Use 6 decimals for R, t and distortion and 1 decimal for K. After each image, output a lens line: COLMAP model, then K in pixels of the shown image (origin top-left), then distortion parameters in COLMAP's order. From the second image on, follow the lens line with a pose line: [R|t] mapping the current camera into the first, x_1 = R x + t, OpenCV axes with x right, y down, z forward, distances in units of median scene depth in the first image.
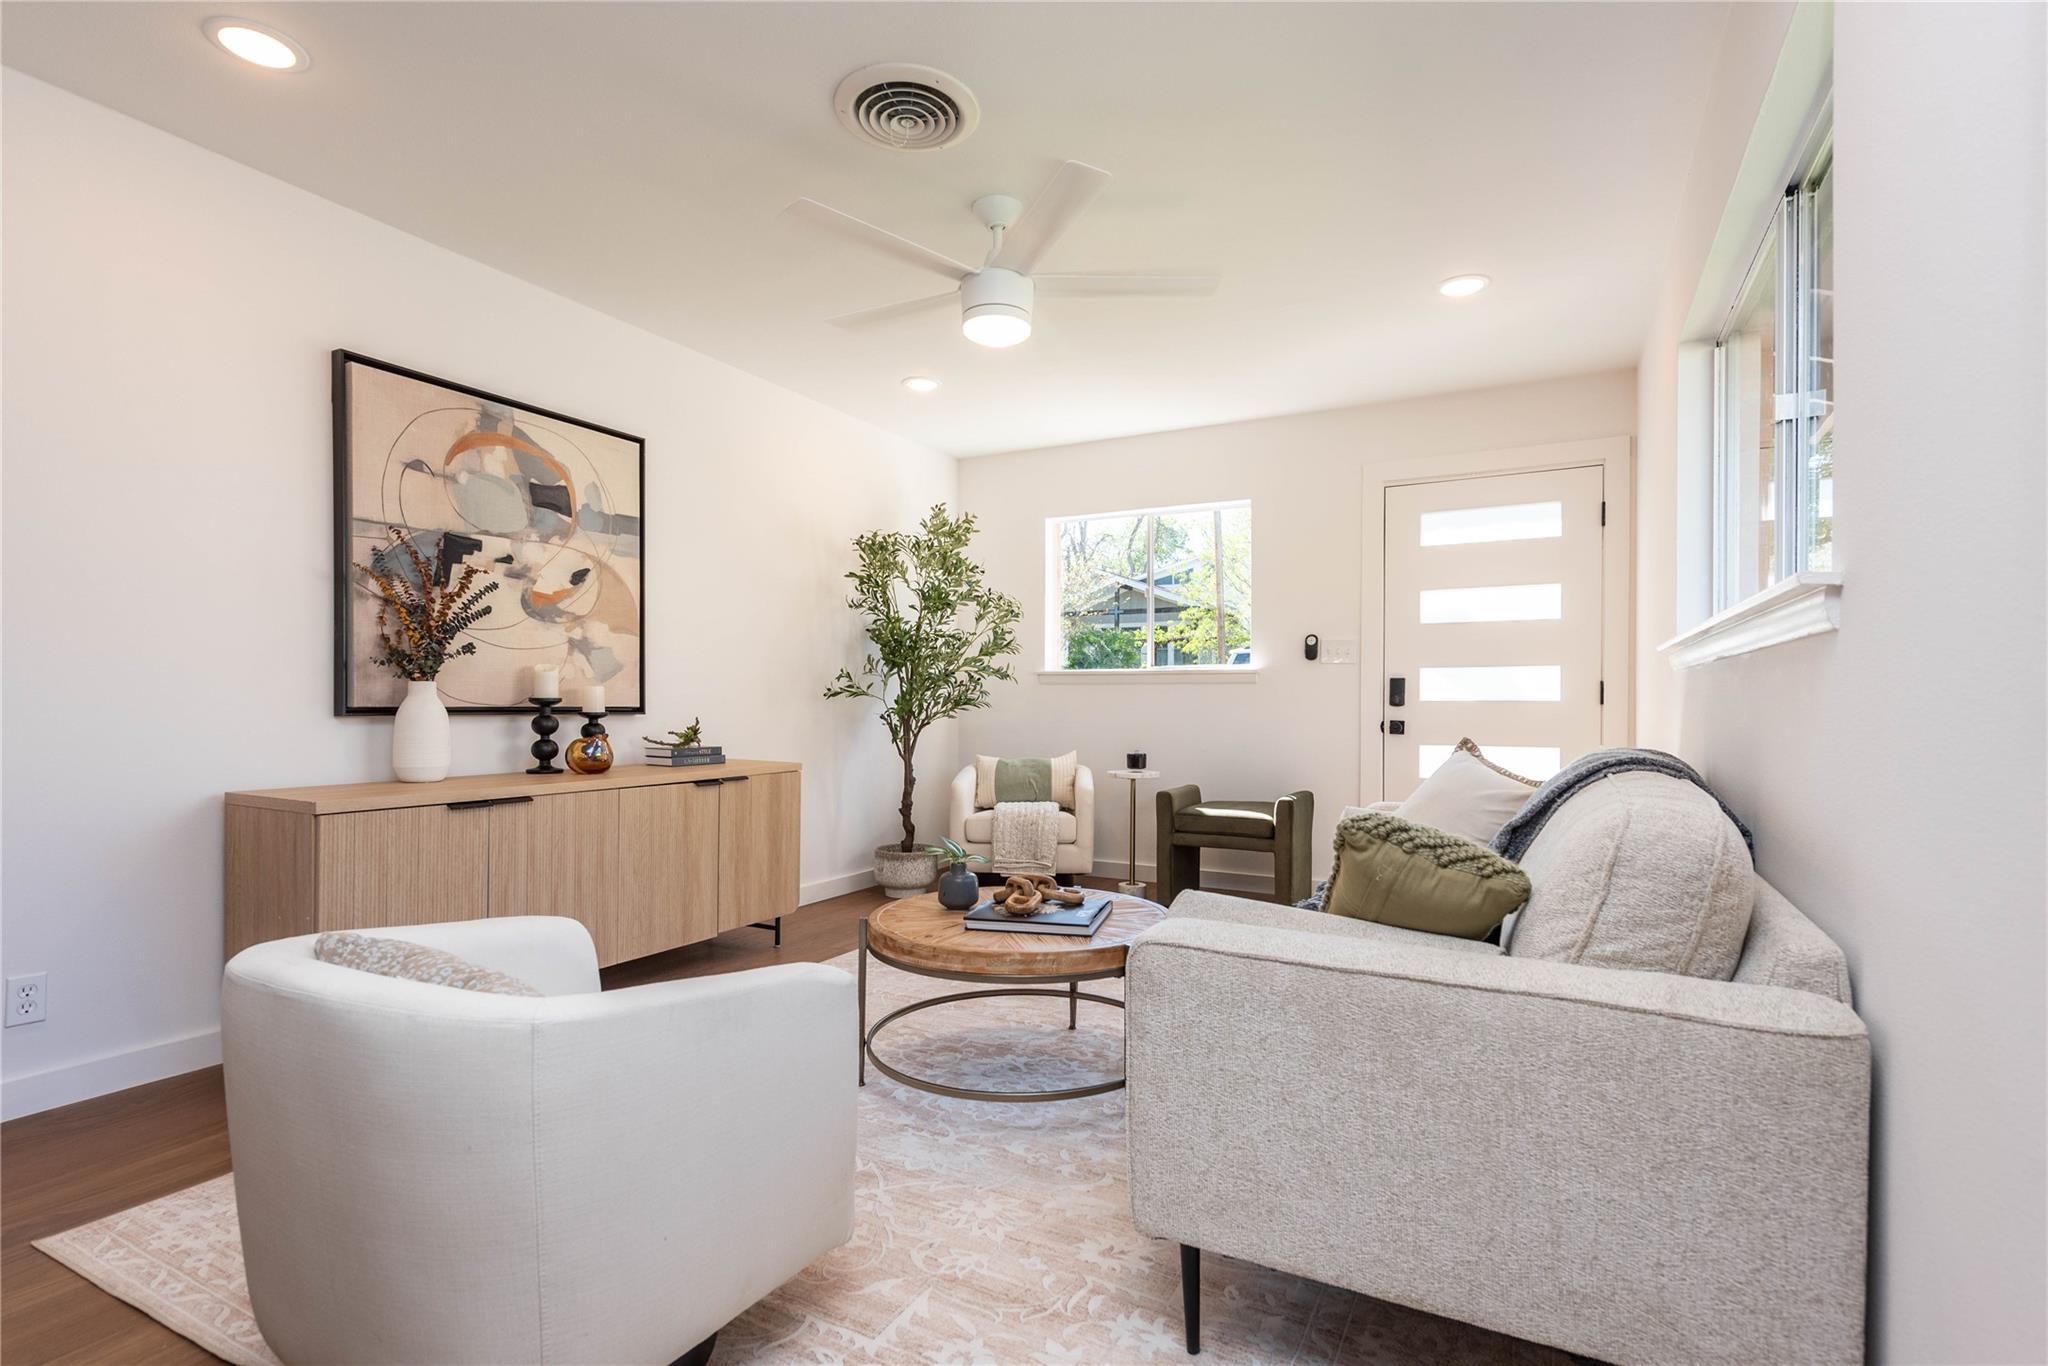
lens RADIAL K [[975.0, 0, 1033.9], [0, 975.0, 714.3], [0, 0, 1]] dist [0.030225, -0.000012]
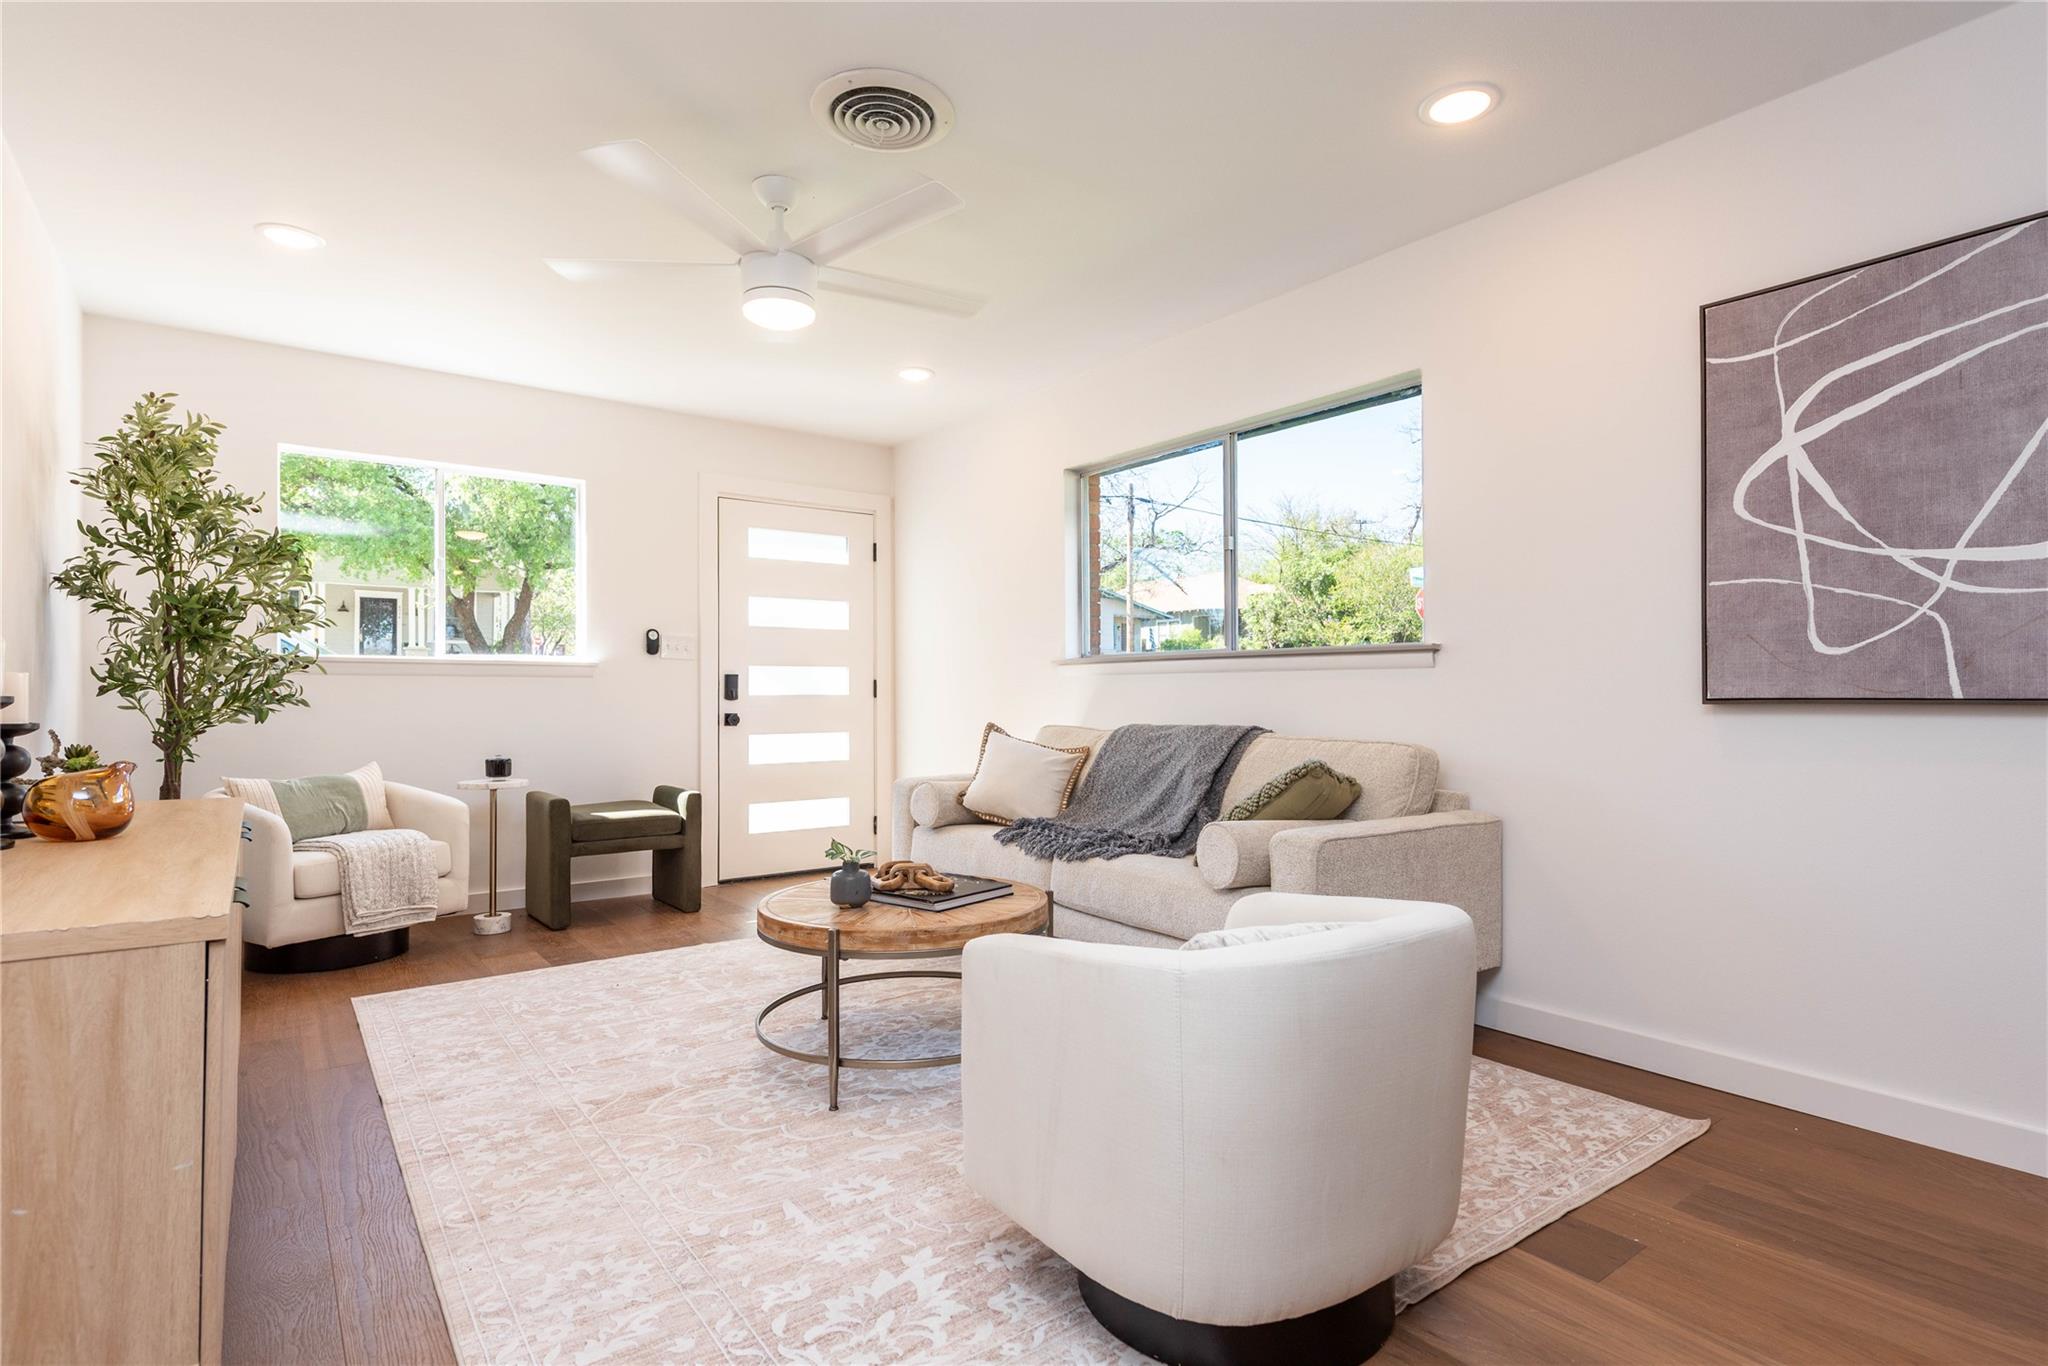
lens RADIAL K [[1019.2, 0, 1024.0], [0, 1019.2, 683.0], [0, 0, 1]] dist [0.004139, 0.000659]
pose [[0.435886, 0.008284, 0.899964, -0.510317], [0.016395, 0.999719, -0.017143, -0.002661], [-0.899853, 0.022227, 0.435627, 0.215521]]
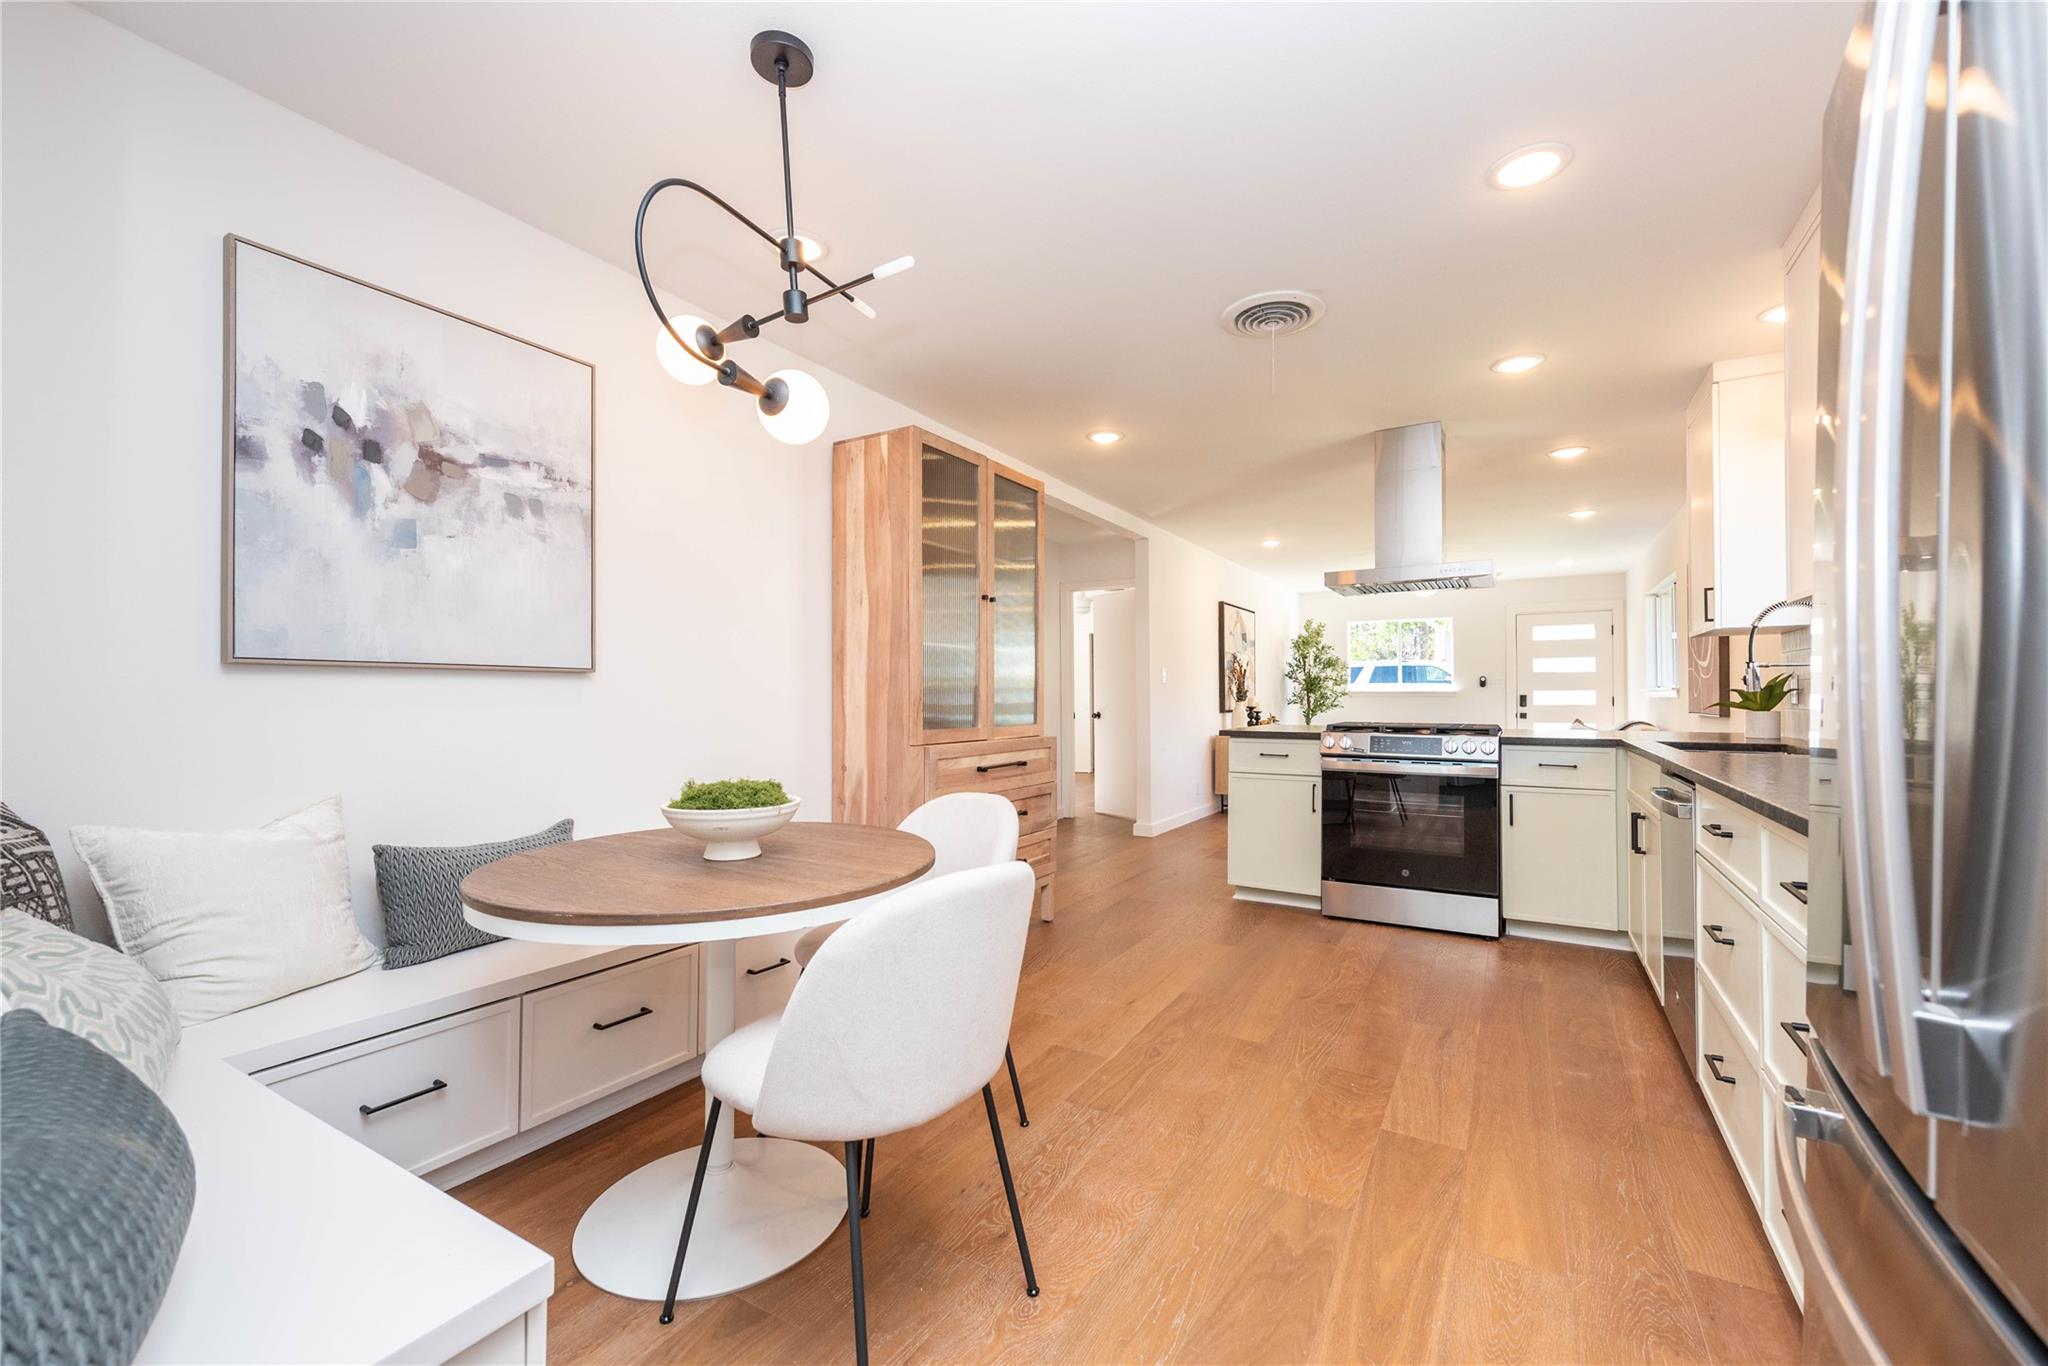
lens RADIAL K [[819.5, 0, 1024.0], [0, 819.5, 683.0], [0, 0, 1]] dist [-0.002444, -0.000640]
pose [[0.998319, -0.005238, -0.057725, -0.737569], [0.003437, 0.999506, -0.031250, -0.007964], [0.057860, 0.030999, 0.997843, -1.078205]]
